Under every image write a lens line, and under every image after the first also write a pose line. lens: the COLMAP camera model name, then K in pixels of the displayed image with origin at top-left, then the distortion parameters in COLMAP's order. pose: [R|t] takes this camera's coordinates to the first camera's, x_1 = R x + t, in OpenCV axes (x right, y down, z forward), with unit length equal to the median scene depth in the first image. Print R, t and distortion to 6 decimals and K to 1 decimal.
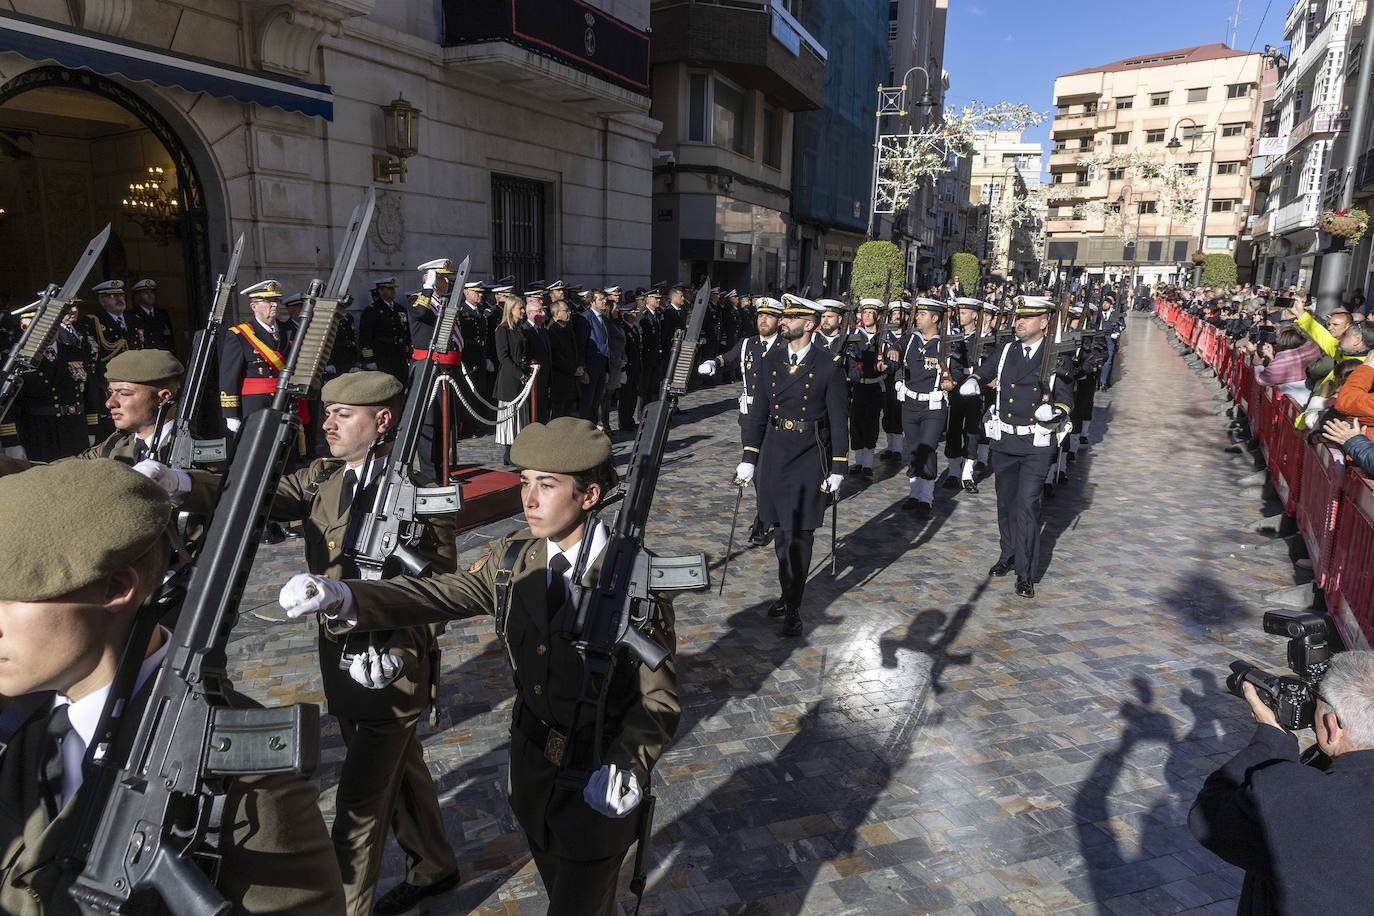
lens RADIAL K [[907.5, 0, 688.3], [0, 907.5, 461.0], [0, 0, 1]] dist [0.003254, -0.001051]
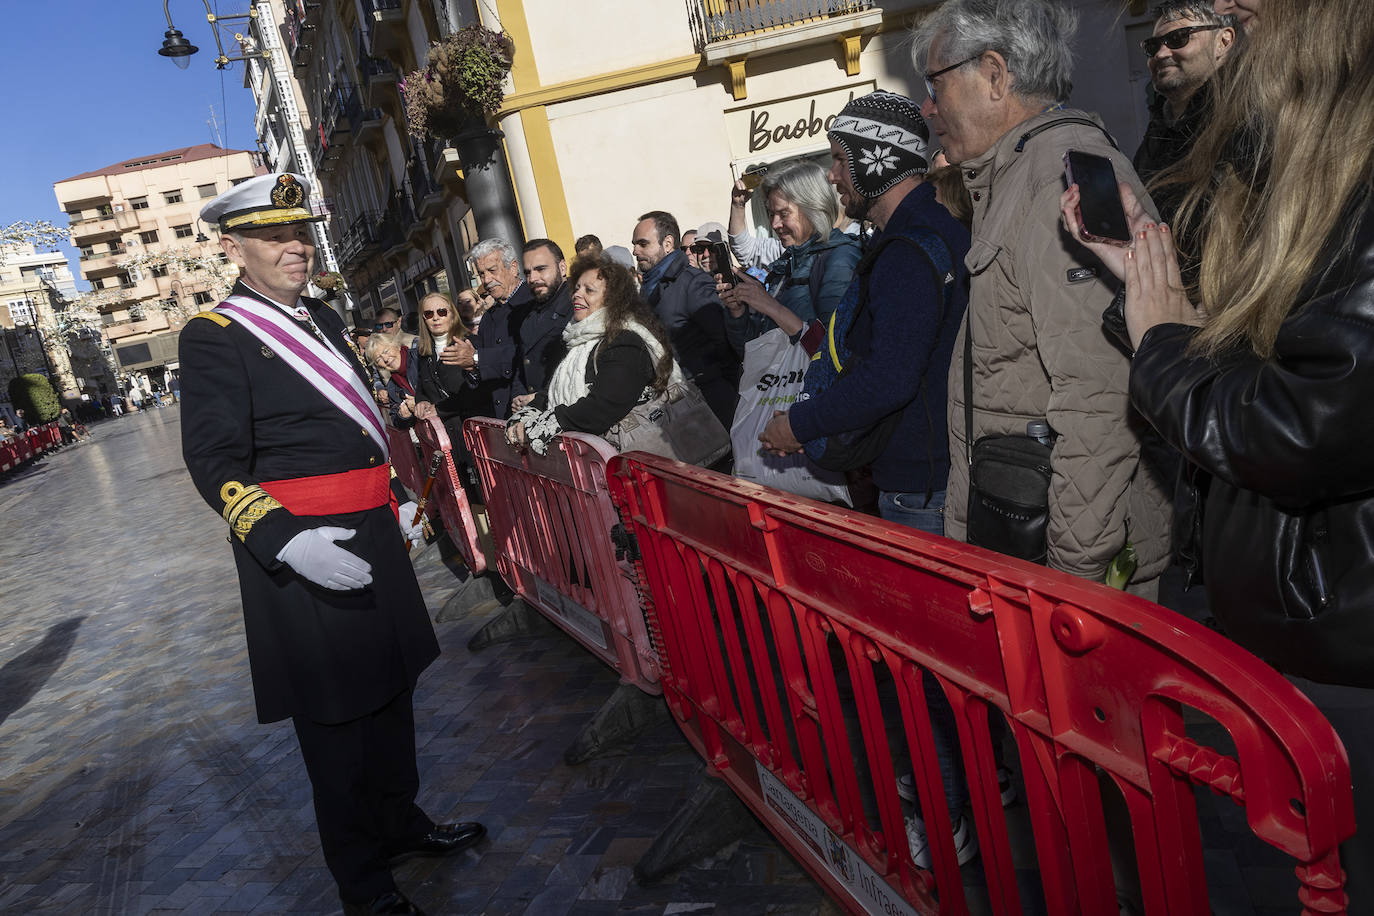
lens RADIAL K [[977.7, 0, 698.1], [0, 977.7, 448.5], [0, 0, 1]] dist [0.003299, -0.006223]
pose [[0.596648, -0.277663, 0.752937, -0.136306], [0.366201, 0.929058, 0.052424, 0.089006], [-0.714078, 0.244447, 0.656001, -0.281760]]
